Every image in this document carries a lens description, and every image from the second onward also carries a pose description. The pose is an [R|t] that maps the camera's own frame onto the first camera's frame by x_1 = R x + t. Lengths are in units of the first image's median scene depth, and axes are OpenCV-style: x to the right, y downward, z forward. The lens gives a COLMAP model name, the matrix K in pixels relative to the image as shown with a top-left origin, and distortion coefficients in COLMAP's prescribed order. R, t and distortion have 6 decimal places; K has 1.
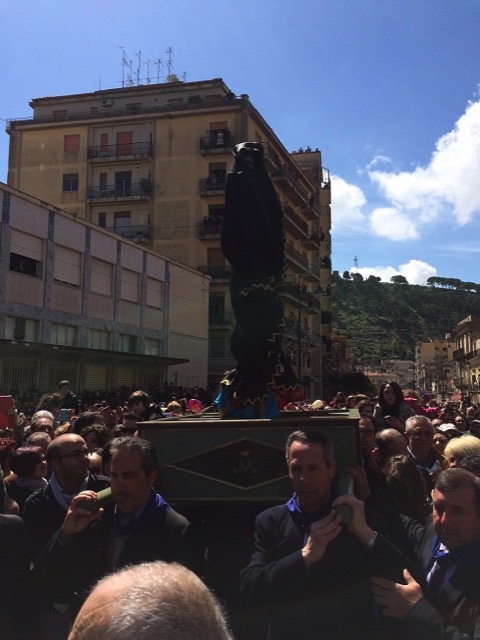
lens RADIAL K [[539.7, 0, 242.9], [0, 539.7, 322.1], [0, 0, 1]] dist [0.053675, -0.030986]
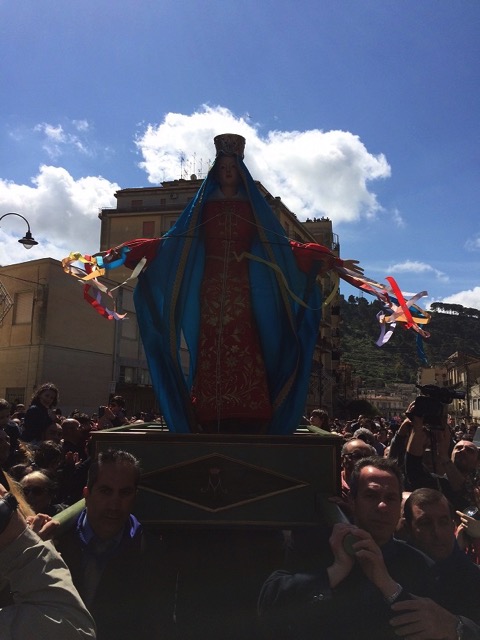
lens RADIAL K [[539.7, 0, 237.2], [0, 539.7, 316.1], [0, 0, 1]] dist [0.053675, -0.030986]
pose [[0.999757, 0.010960, -0.019120, -0.035847], [-0.011838, 0.998851, -0.046430, -0.026770], [0.018590, 0.046645, 0.998739, -0.180412]]
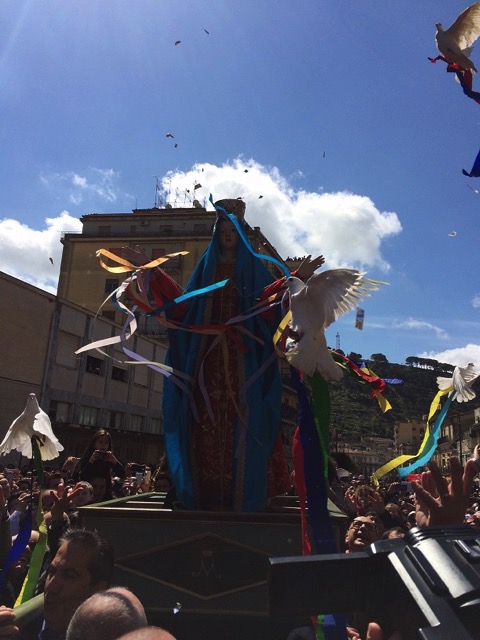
lens RADIAL K [[539.7, 0, 241.9], [0, 539.7, 319.1], [0, 0, 1]] dist [0.053675, -0.030986]
pose [[0.998442, 0.047772, 0.028824, -0.029979], [-0.043556, 0.990235, -0.132426, -0.018267], [-0.034869, 0.130964, 0.990774, -0.114432]]
